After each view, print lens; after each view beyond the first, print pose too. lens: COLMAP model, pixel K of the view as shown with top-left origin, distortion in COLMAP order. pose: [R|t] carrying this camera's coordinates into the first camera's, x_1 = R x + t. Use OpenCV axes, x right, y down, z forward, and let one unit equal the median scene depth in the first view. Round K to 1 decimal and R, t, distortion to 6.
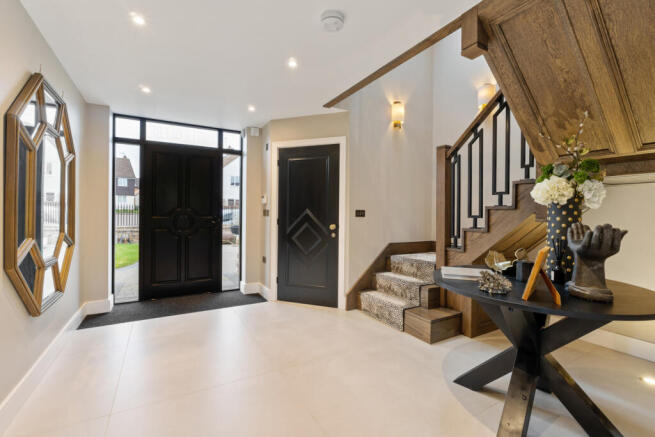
lens RADIAL K [[286.7, 0, 326.9], [0, 286.7, 215.2], [0, 0, 1]] dist [0.017312, 0.000347]
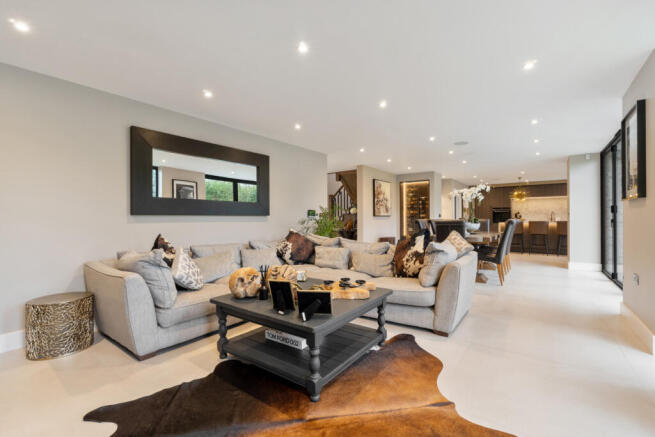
lens RADIAL K [[286.7, 0, 328.5], [0, 286.7, 218.4], [0, 0, 1]] dist [0.017312, 0.000347]
pose [[0.920138, -0.007860, 0.391515, -0.927759], [0.008115, 0.999967, 0.001003, 0.018465], [-0.391510, 0.002254, 0.920171, -2.052196]]
